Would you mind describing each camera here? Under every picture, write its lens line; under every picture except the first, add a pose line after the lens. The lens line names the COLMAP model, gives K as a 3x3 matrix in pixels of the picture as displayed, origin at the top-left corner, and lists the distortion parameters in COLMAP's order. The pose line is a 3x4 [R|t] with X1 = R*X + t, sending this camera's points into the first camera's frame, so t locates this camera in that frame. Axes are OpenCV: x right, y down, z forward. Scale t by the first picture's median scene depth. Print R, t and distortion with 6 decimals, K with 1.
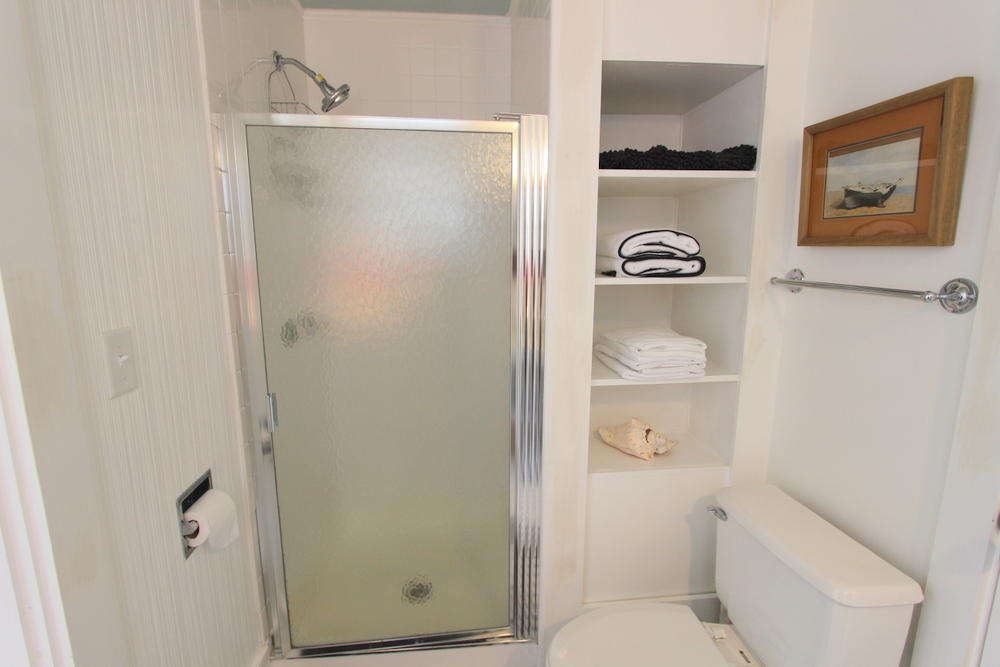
lens RADIAL K [[467.1, 0, 500.8], [0, 467.1, 339.1], [0, 0, 1]] dist [-0.002123, -0.000372]
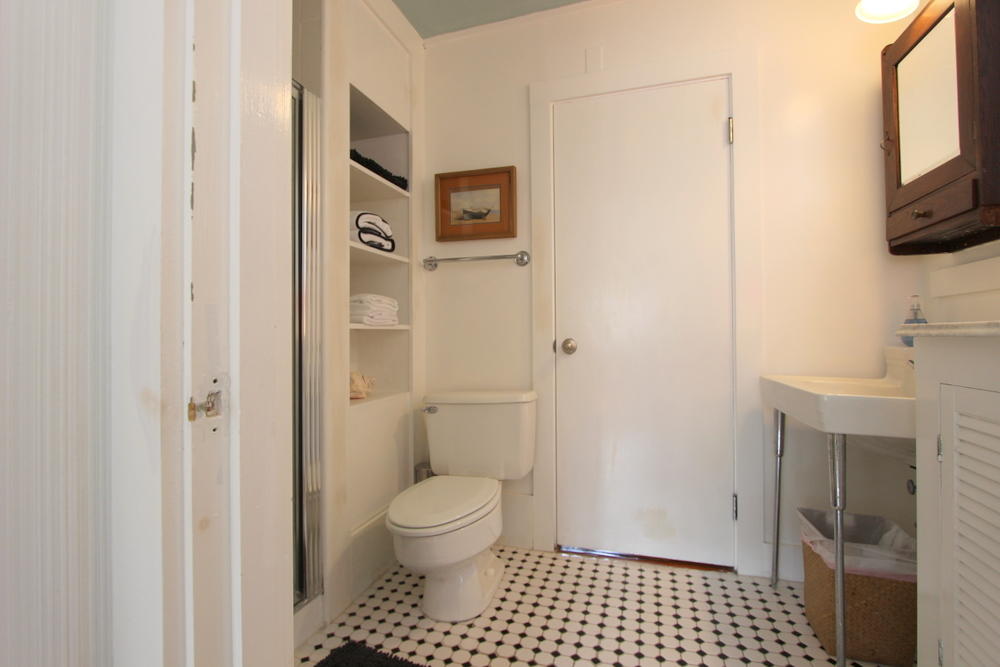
lens RADIAL K [[467.1, 0, 498.9], [0, 467.1, 329.8], [0, 0, 1]] dist [-0.002123, -0.000372]
pose [[0.399535, 0.011268, 0.916649, -0.851467], [0.175463, 0.980497, -0.088531, 0.317669], [-0.899769, 0.196209, 0.389766, 0.207575]]
